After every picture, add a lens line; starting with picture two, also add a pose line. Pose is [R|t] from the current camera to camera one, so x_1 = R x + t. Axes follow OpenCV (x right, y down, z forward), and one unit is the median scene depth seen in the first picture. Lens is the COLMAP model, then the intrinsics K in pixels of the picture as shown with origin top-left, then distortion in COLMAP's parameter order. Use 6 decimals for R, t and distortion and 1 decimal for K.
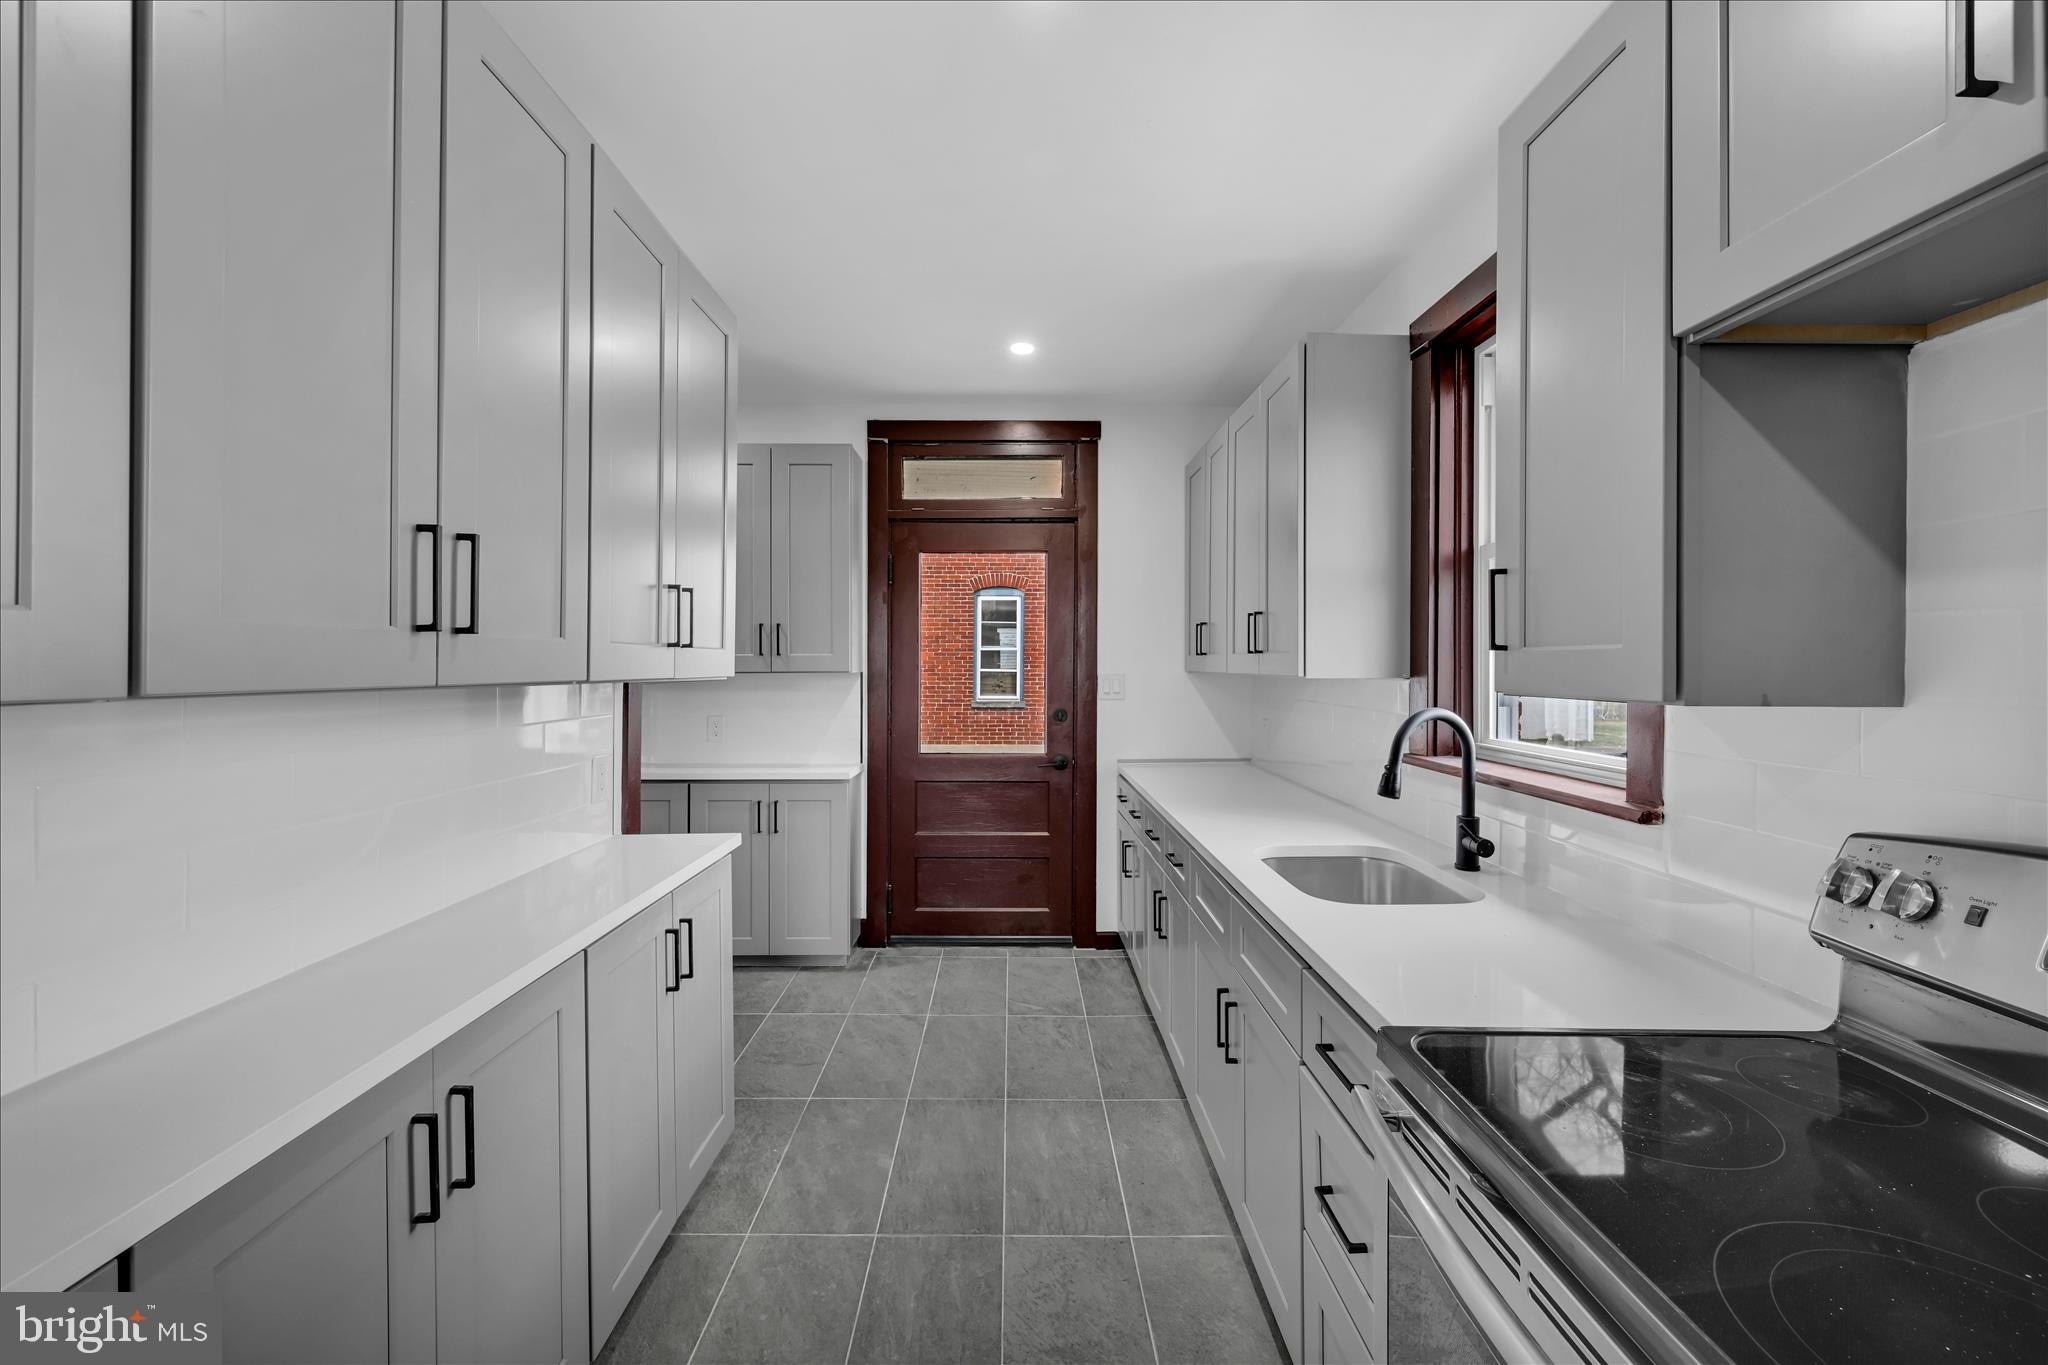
lens RADIAL K [[857.2, 0, 1014.0], [0, 857.2, 660.1], [0, 0, 1]] dist [0.000262, 0.000320]
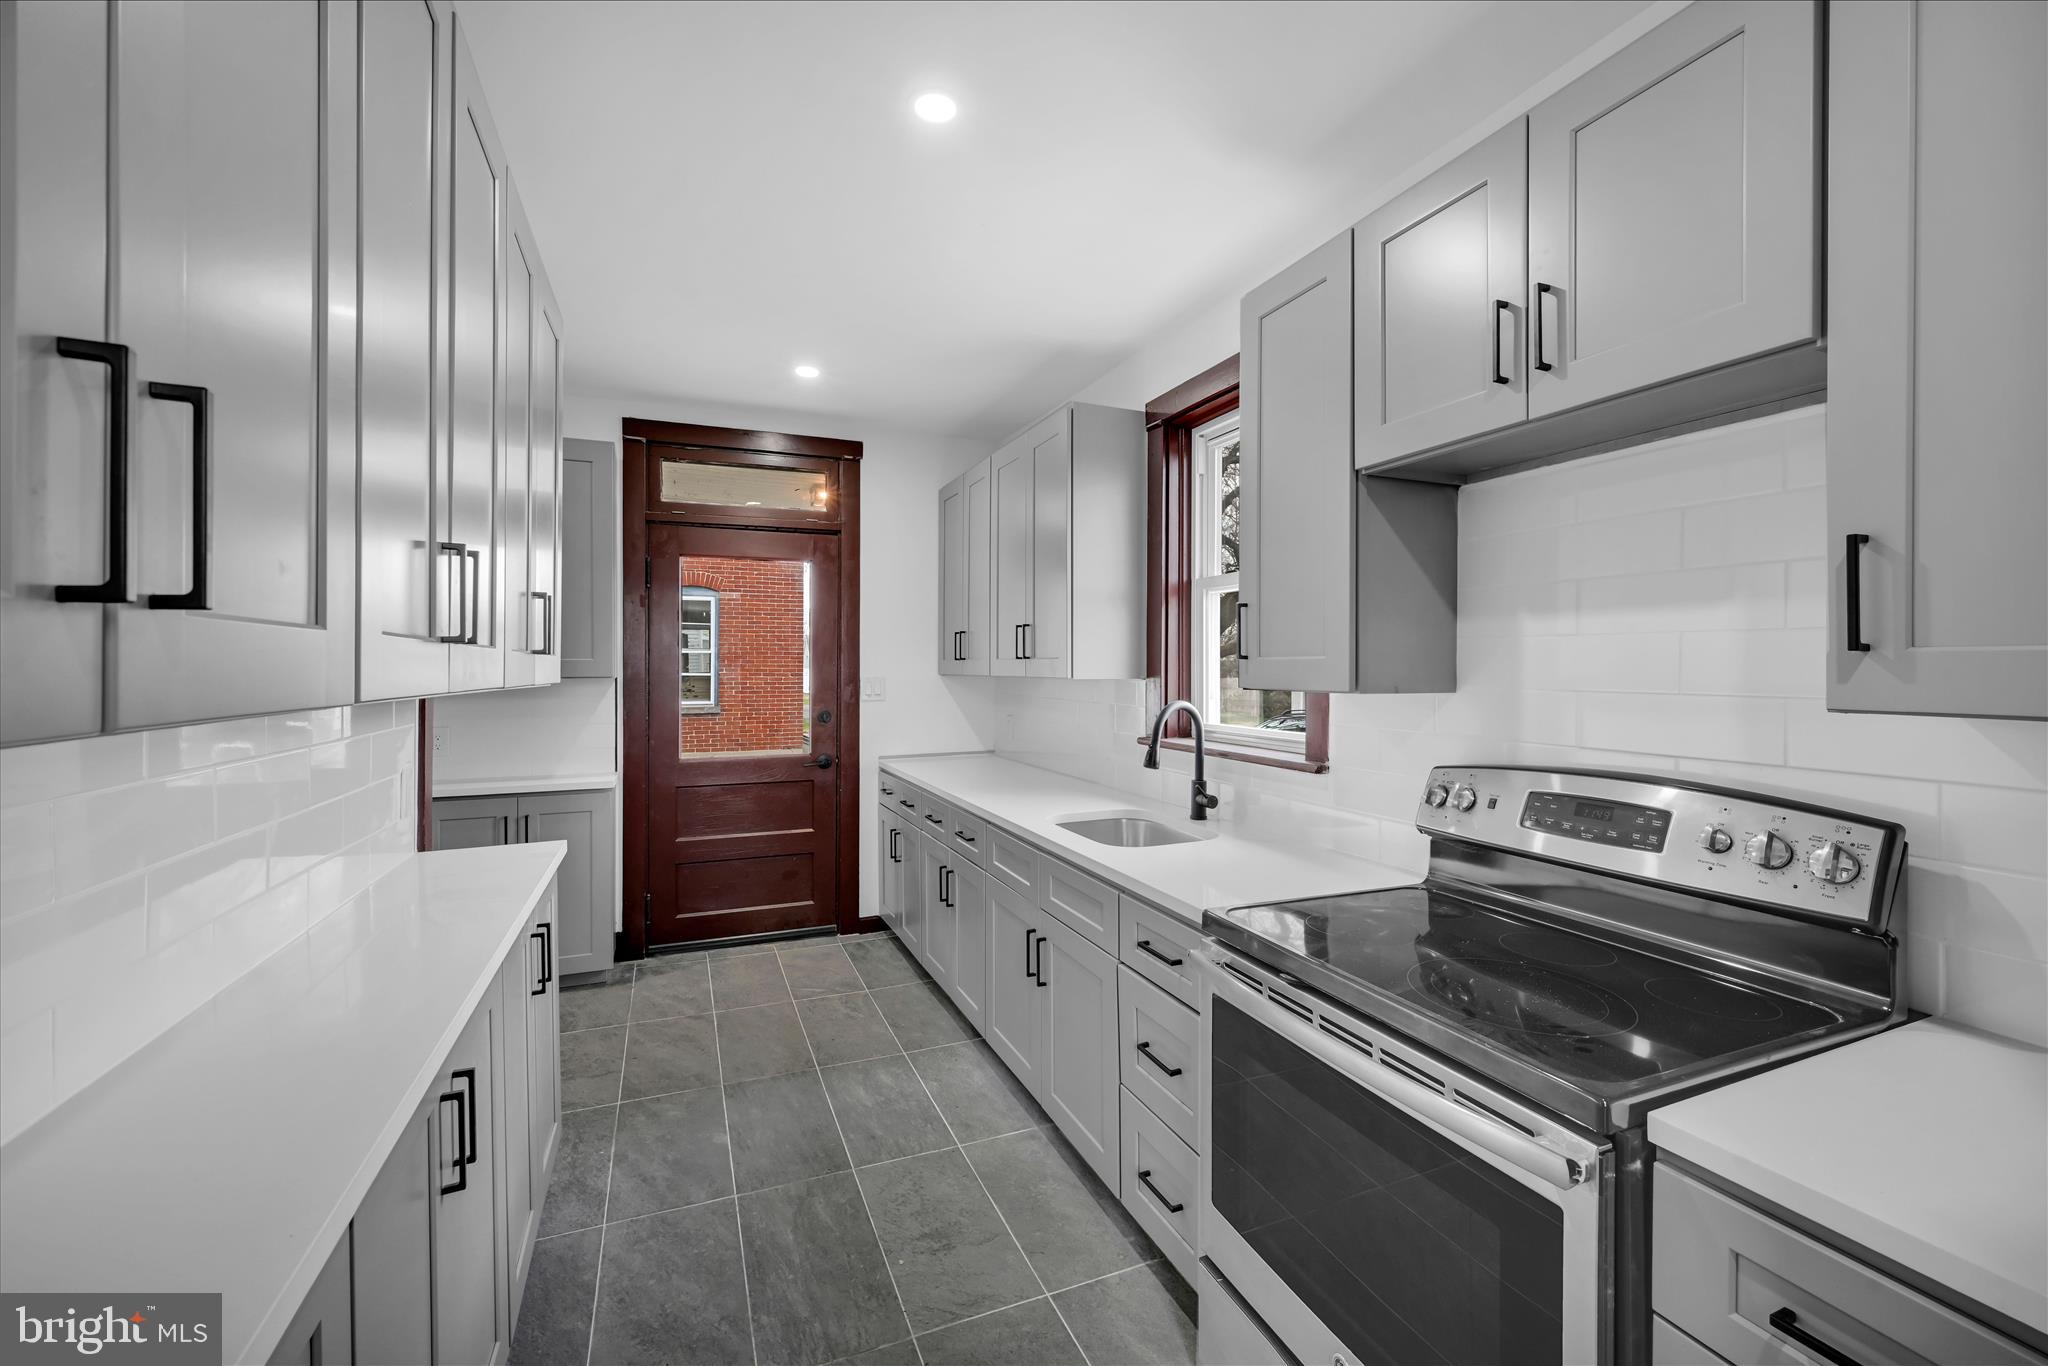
lens RADIAL K [[862.4, 0, 1034.7], [0, 862.4, 664.0], [0, 0, 1]] dist [-0.000834, -0.000006]
pose [[0.920779, -0.001662, 0.390082, -0.172367], [0.001015, 0.999998, 0.001866, -0.003148], [-0.390084, -0.001322, 0.920778, -0.110672]]
